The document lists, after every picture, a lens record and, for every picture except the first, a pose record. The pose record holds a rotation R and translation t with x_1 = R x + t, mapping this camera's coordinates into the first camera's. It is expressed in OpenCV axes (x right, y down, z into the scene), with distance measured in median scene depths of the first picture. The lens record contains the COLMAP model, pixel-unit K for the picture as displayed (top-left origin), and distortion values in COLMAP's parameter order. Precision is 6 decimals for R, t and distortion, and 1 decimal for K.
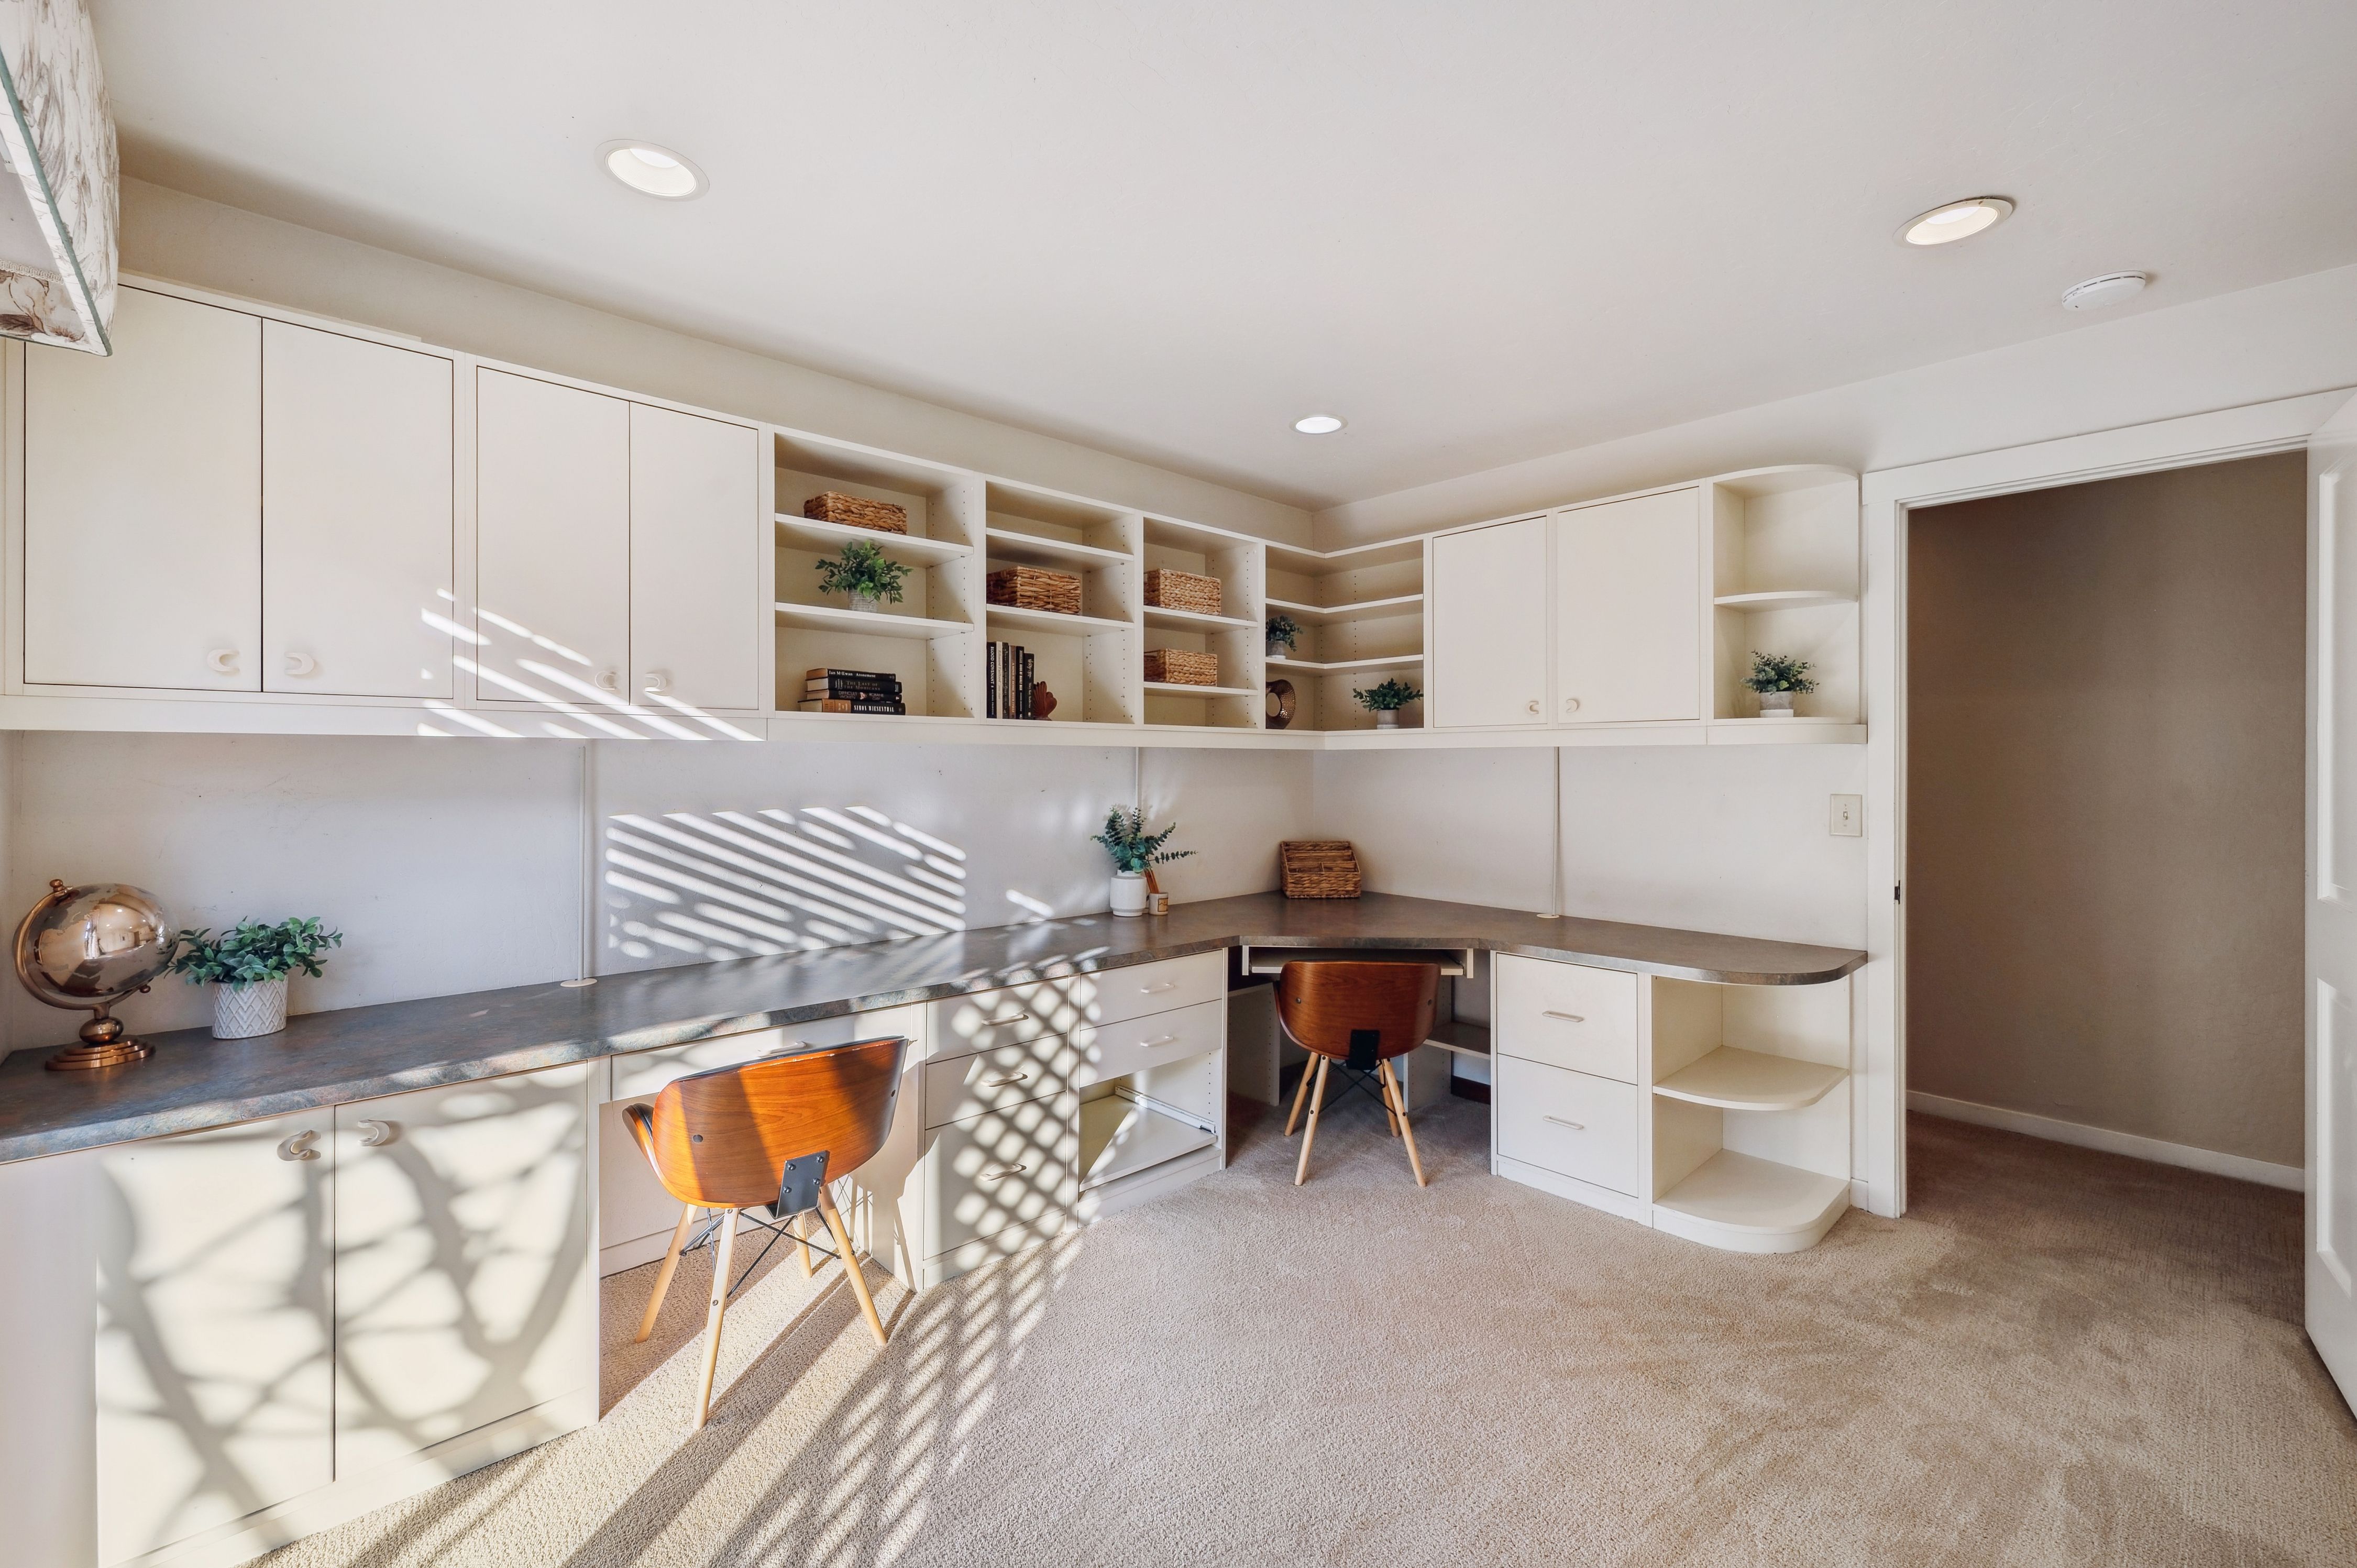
lens RADIAL K [[975.9, 0, 1173.9], [0, 975.9, 769.1], [0, 0, 1]] dist [-0.000572, -0.000508]
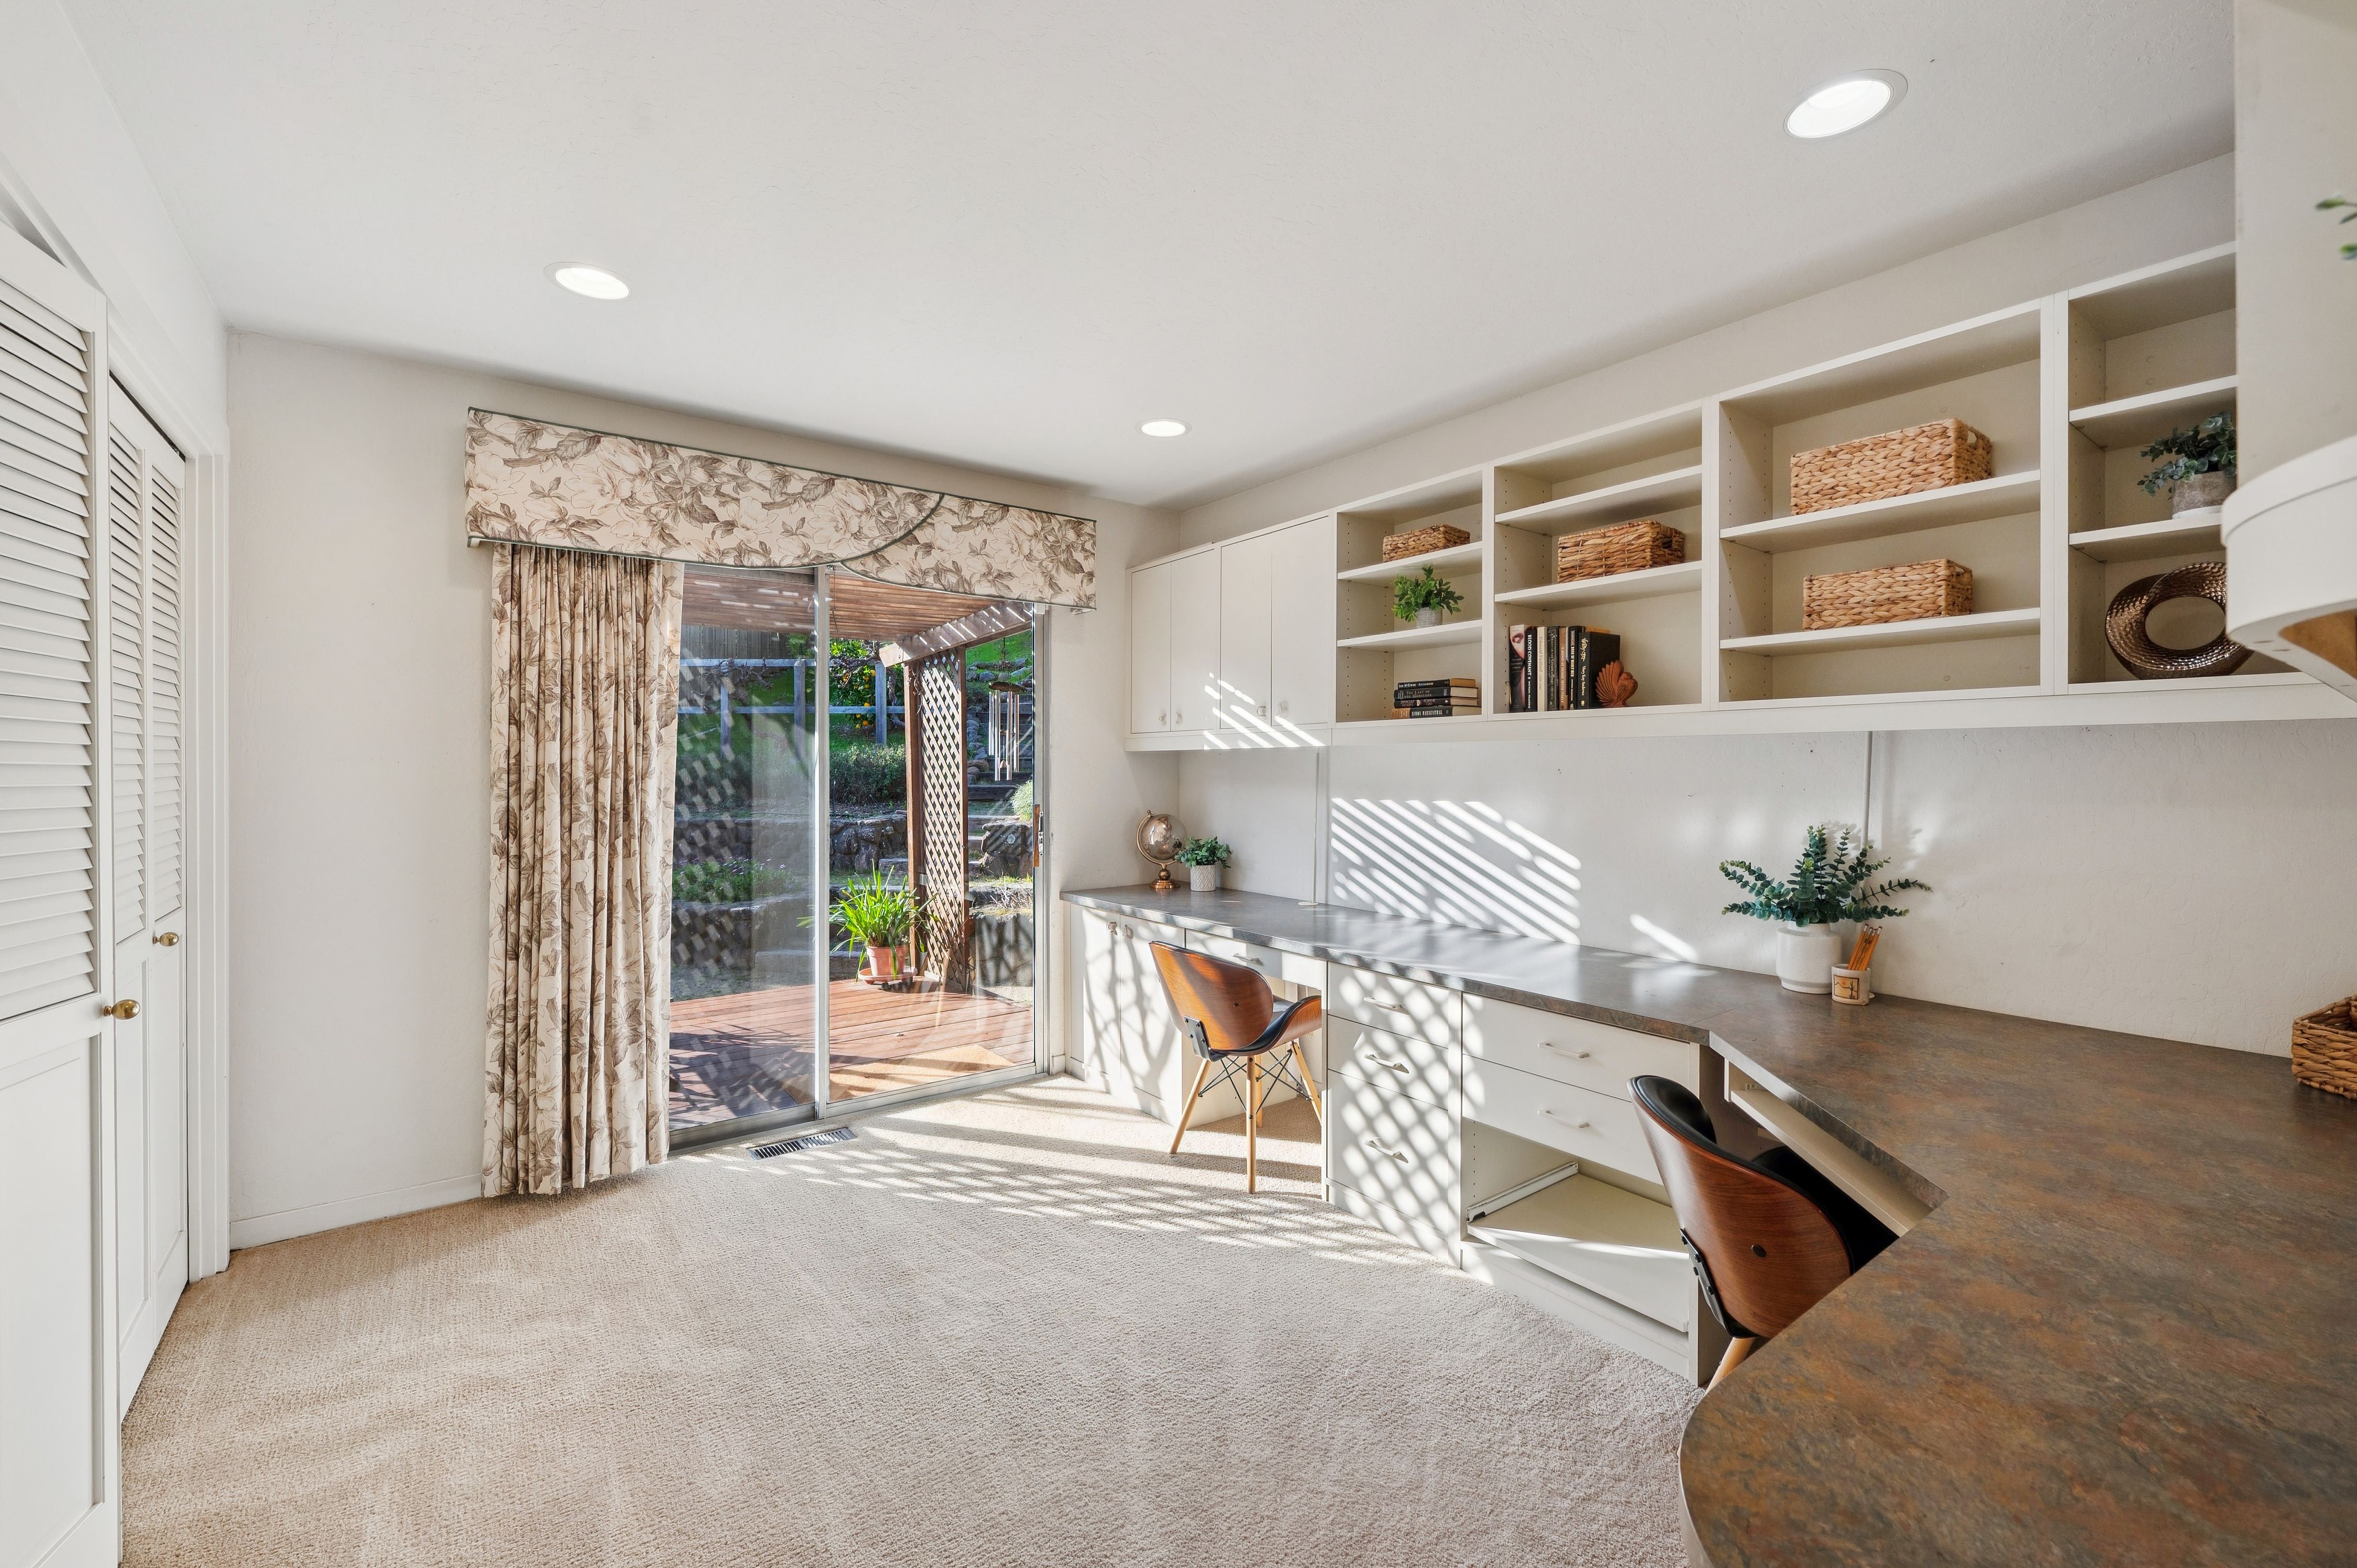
lens RADIAL K [[975.9, 0, 1179.7], [0, 975.9, 778.3], [0, 0, 1]] dist [-0.000572, -0.000508]
pose [[-0.112348, 0.007713, -0.993639, 0.876222], [-0.004136, 0.999958, 0.008230, 0.004695], [0.993660, 0.005034, -0.112312, 0.881479]]
